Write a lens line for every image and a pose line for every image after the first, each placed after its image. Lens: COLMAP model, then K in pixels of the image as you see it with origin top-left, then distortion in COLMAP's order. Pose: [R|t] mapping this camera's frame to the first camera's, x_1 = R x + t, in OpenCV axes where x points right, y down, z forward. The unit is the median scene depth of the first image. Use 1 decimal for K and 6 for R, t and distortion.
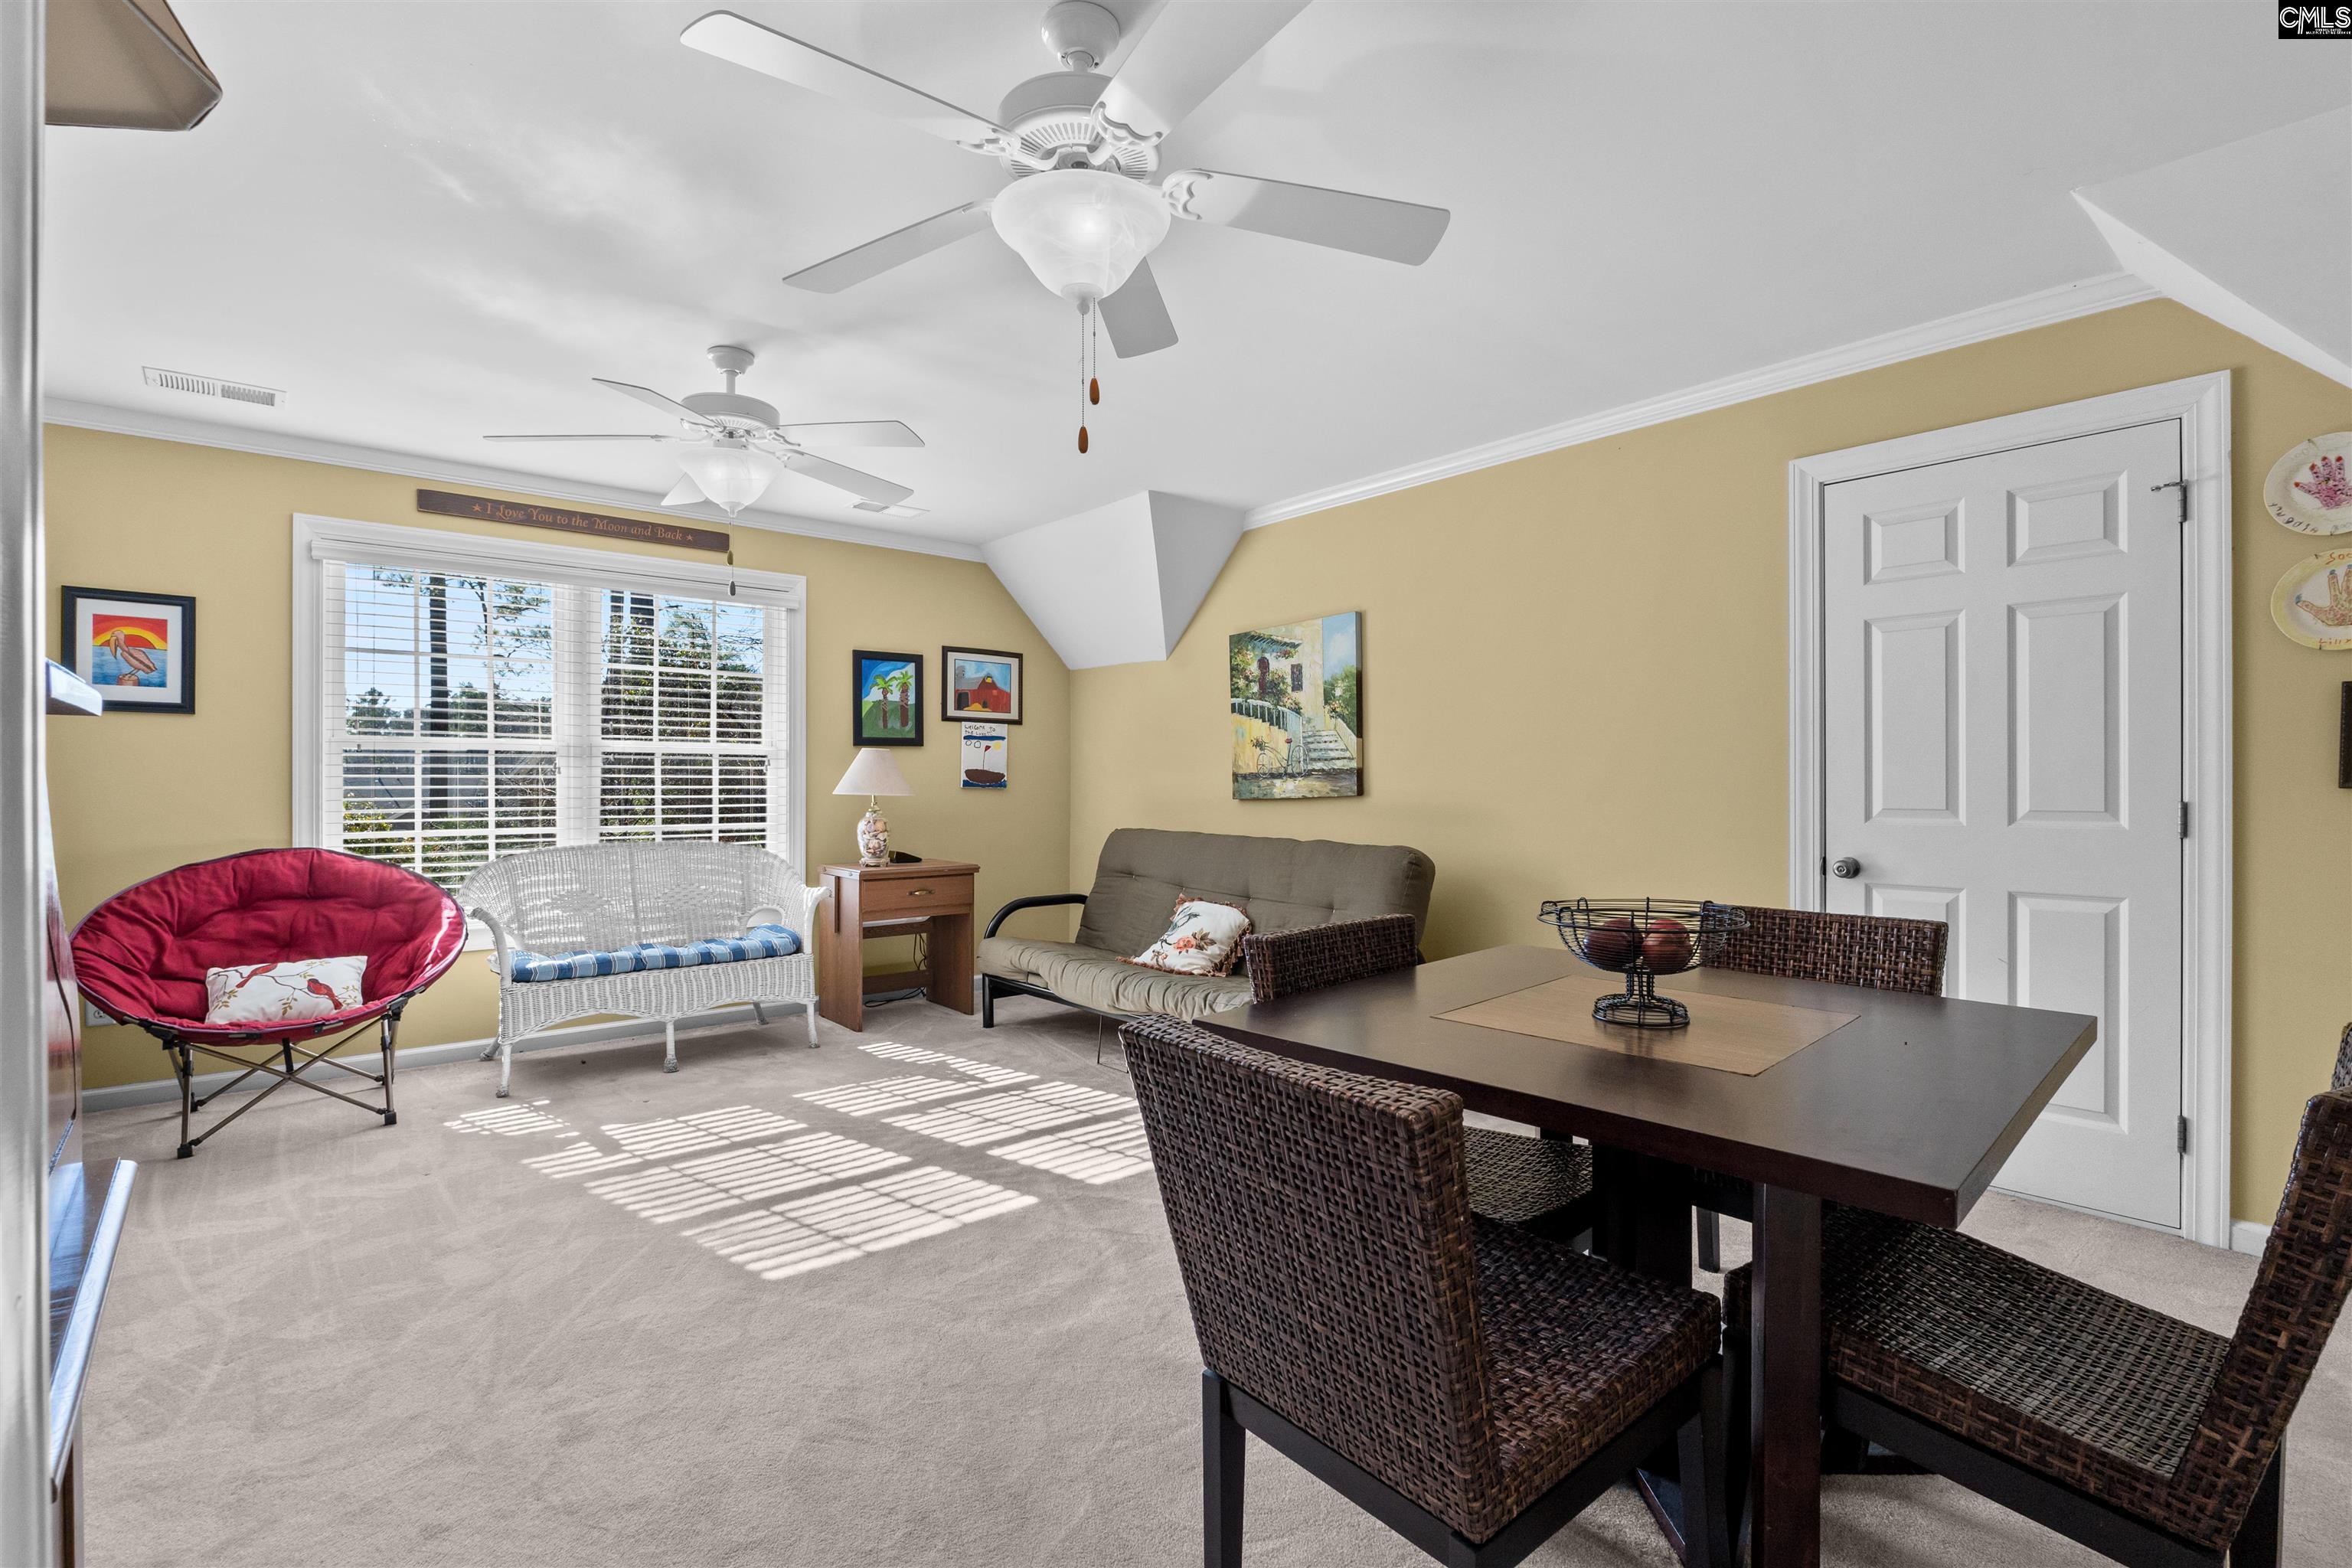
lens RADIAL K [[1087.3, 0, 1179.4], [0, 1087.3, 780.0], [0, 0, 1]] dist [0.009012, 0.000141]
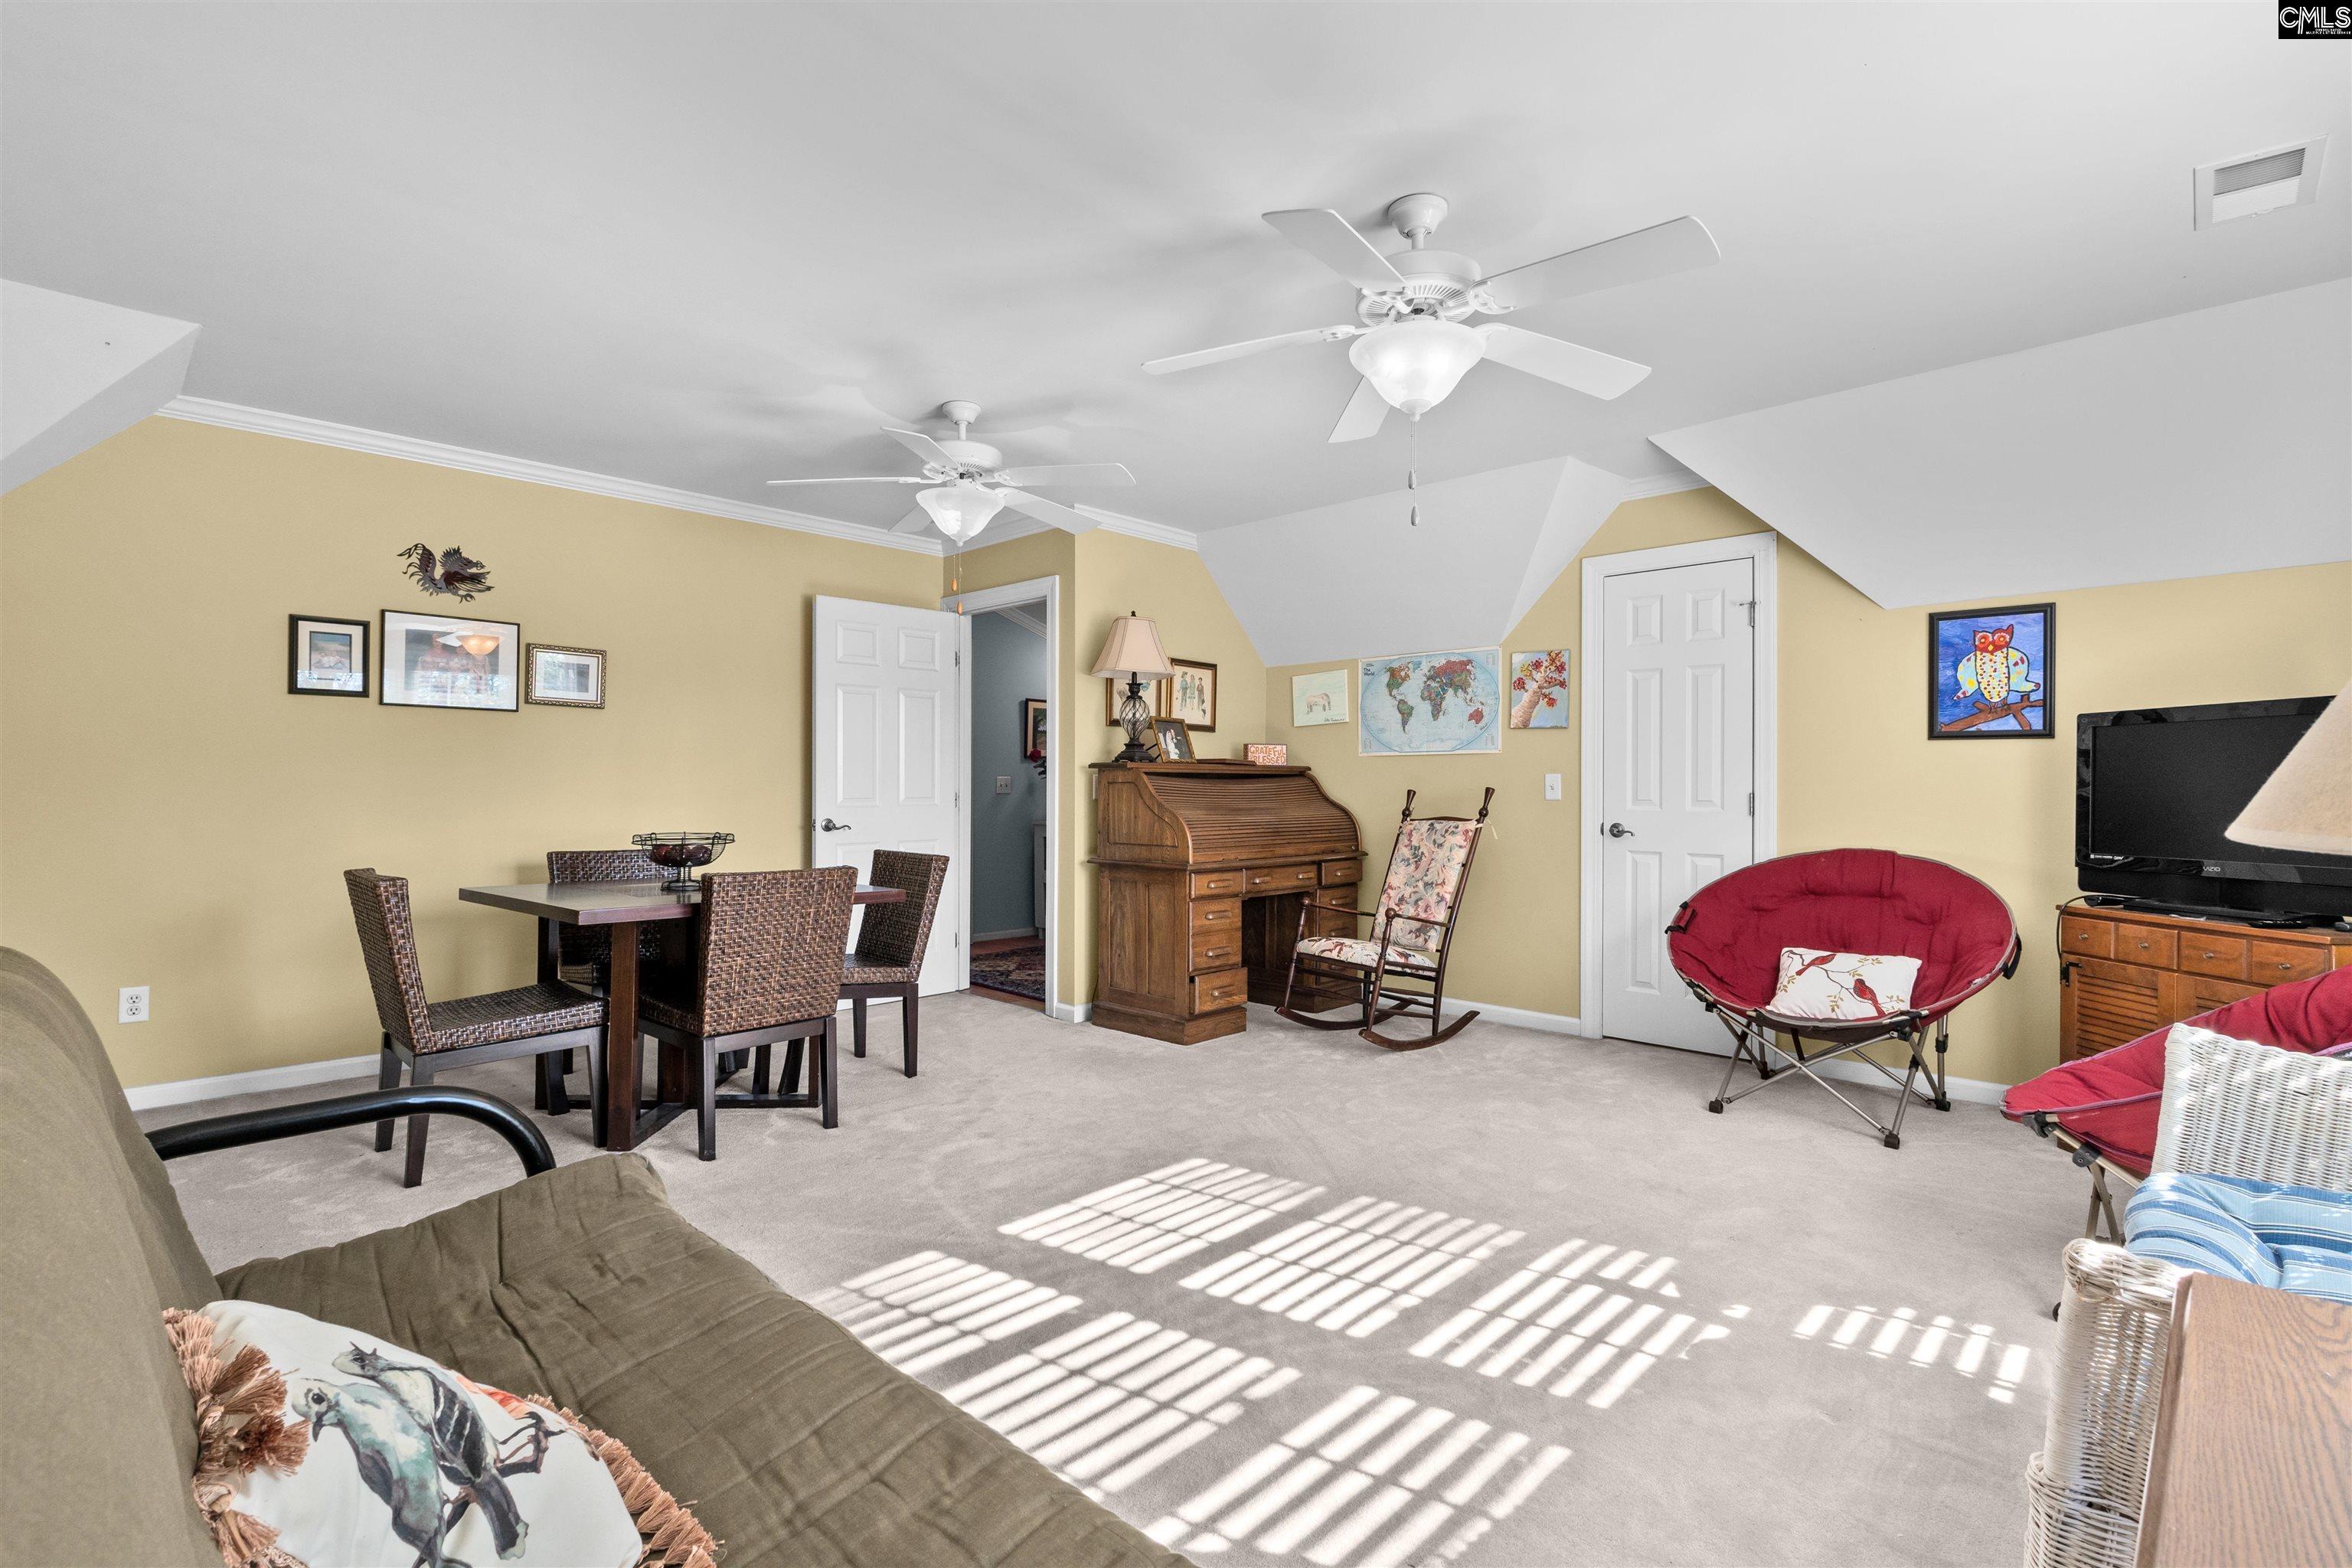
lens RADIAL K [[1087.3, 0, 1172.5], [0, 1087.3, 784.1], [0, 0, 1]] dist [0.009012, 0.000141]
pose [[-0.996511, -0.001121, -0.083453, -0.177123], [-0.001079, 0.999999, -0.000550, 0.011035], [0.083453, -0.000458, -0.996512, 1.714939]]
